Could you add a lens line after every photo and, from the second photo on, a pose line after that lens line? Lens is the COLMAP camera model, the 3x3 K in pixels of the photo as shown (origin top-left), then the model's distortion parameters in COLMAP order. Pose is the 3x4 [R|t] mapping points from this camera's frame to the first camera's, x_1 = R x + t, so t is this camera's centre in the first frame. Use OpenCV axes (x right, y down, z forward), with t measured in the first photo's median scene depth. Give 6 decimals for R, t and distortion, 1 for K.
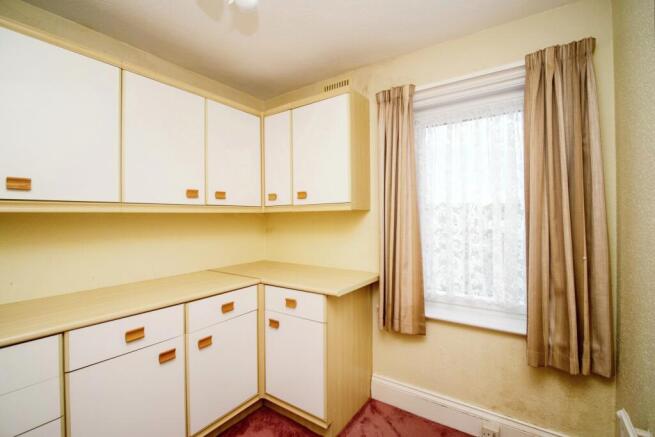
lens RADIAL K [[293.6, 0, 325.3], [0, 293.6, 216.0], [0, 0, 1]] dist [-0.025296, -0.001481]
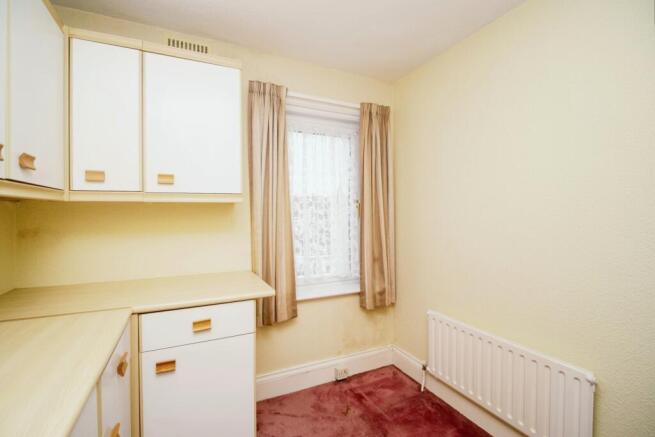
lens RADIAL K [[293.6, 0, 324.5], [0, 293.6, 217.4], [0, 0, 1]] dist [-0.025296, -0.001481]
pose [[0.483803, -0.002929, 0.875172, -0.583270], [-0.003420, 0.999980, 0.005237, 0.019565], [-0.875170, -0.005527, 0.483784, 0.359734]]
